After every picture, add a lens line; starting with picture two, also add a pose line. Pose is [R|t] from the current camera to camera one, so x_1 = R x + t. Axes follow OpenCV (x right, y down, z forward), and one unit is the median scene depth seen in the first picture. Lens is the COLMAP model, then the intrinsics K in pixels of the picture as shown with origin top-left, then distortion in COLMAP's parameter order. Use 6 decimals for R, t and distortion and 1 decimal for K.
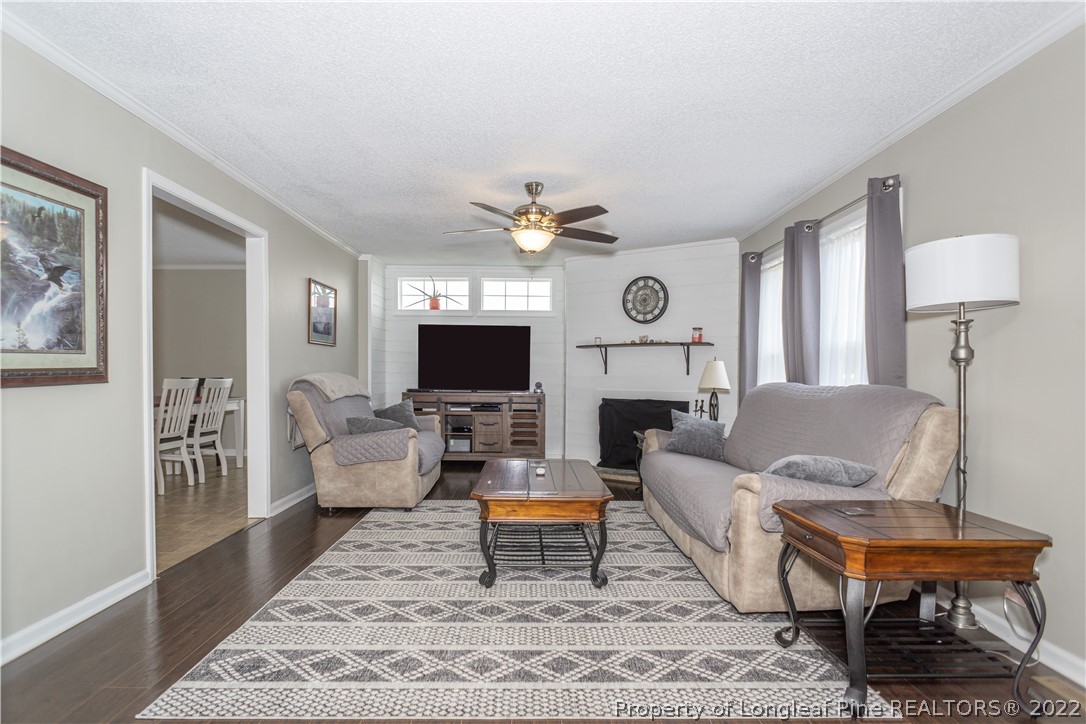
lens RADIAL K [[622.2, 0, 543.9], [0, 622.2, 379.6], [0, 0, 1]] dist [-0.000243, -0.000057]
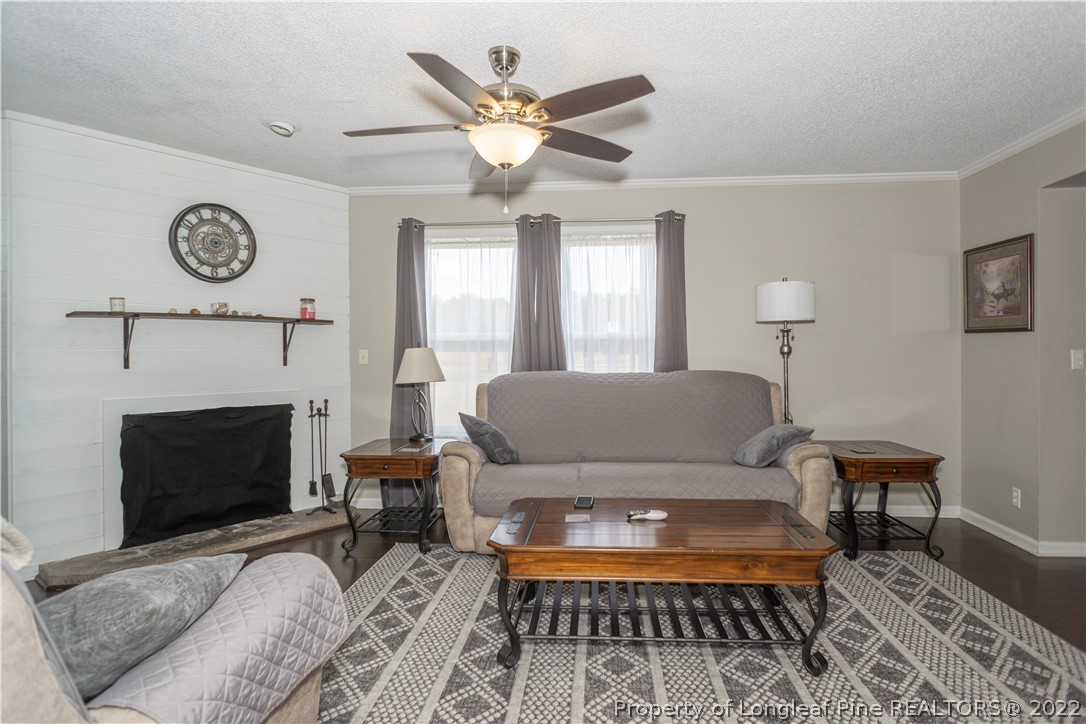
lens RADIAL K [[592.7, 0, 544.3], [0, 592.7, 344.3], [0, 0, 1]] dist [-0.000789, -0.000177]
pose [[0.106560, -0.002139, 0.994304, -0.376958], [0.011443, 0.999934, 0.000924, -0.027430], [-0.994240, 0.011279, 0.106578, 0.629910]]
